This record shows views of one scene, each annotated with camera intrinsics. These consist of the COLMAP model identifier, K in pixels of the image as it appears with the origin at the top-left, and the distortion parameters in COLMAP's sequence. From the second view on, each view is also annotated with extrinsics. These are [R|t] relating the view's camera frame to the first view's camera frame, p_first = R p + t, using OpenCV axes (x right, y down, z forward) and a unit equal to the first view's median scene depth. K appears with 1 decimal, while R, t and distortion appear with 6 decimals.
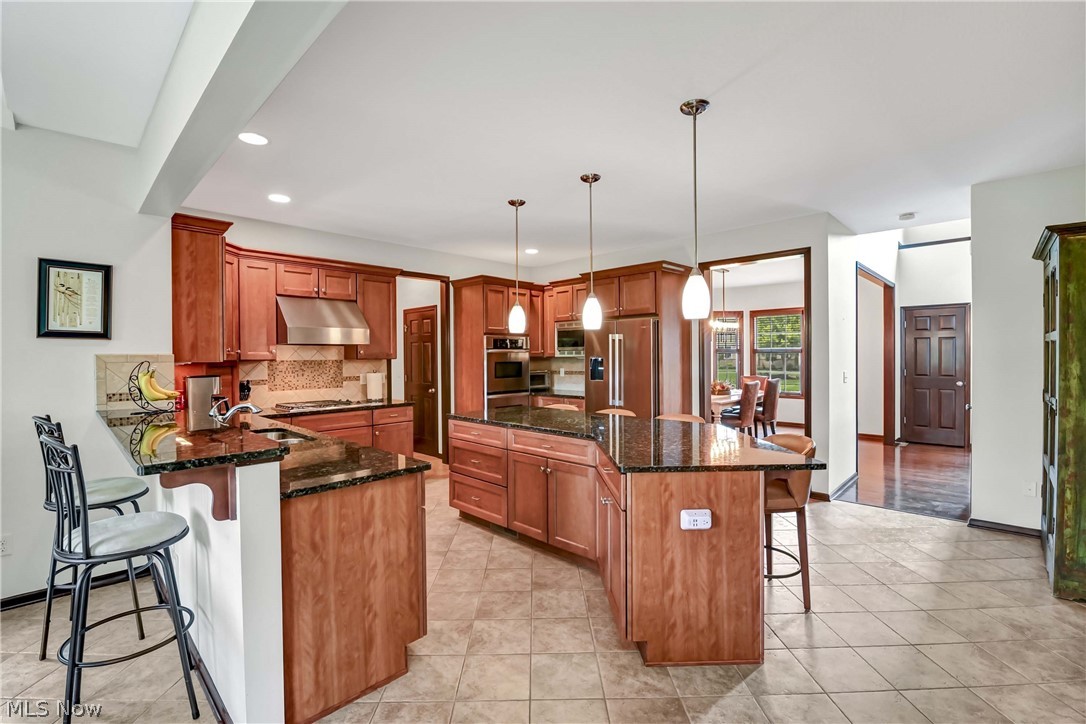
lens RADIAL K [[487.4, 0, 534.1], [0, 487.4, 358.2], [0, 0, 1]] dist [-0.012503, -0.003501]
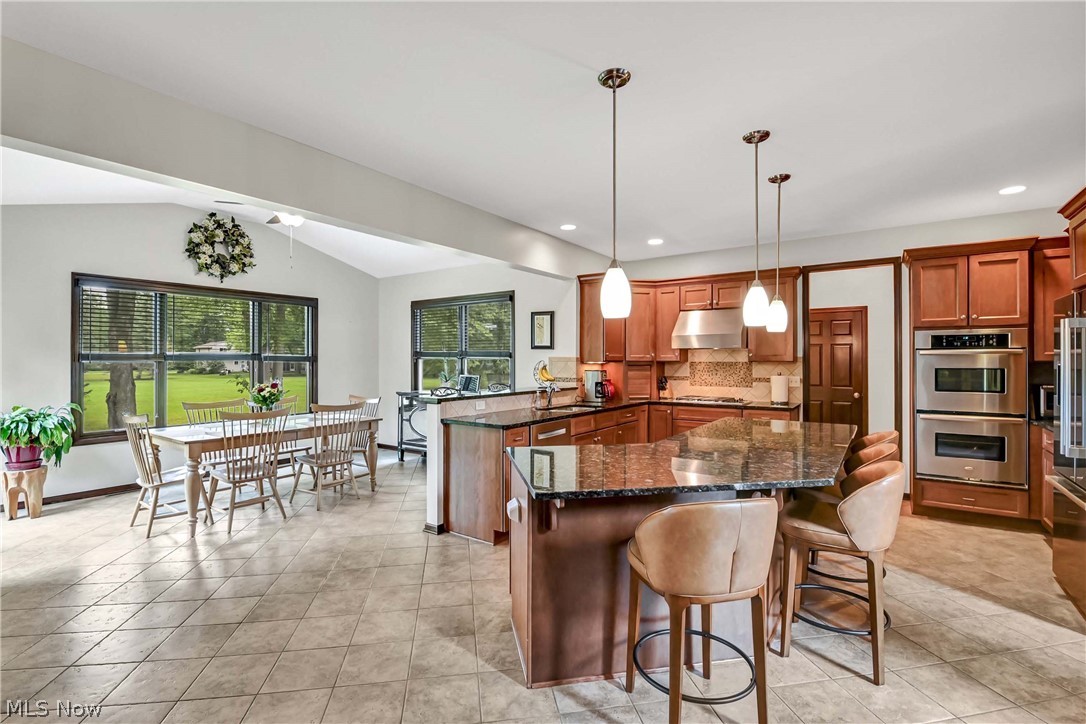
lens RADIAL K [[487.4, 0, 538.0], [0, 487.4, 357.5], [0, 0, 1]] dist [-0.012503, -0.003501]
pose [[0.152309, 0.001267, -0.988332, 0.612238], [-0.006229, 0.999981, 0.000322, -0.003911], [0.988313, 0.006107, 0.152314, 0.379024]]
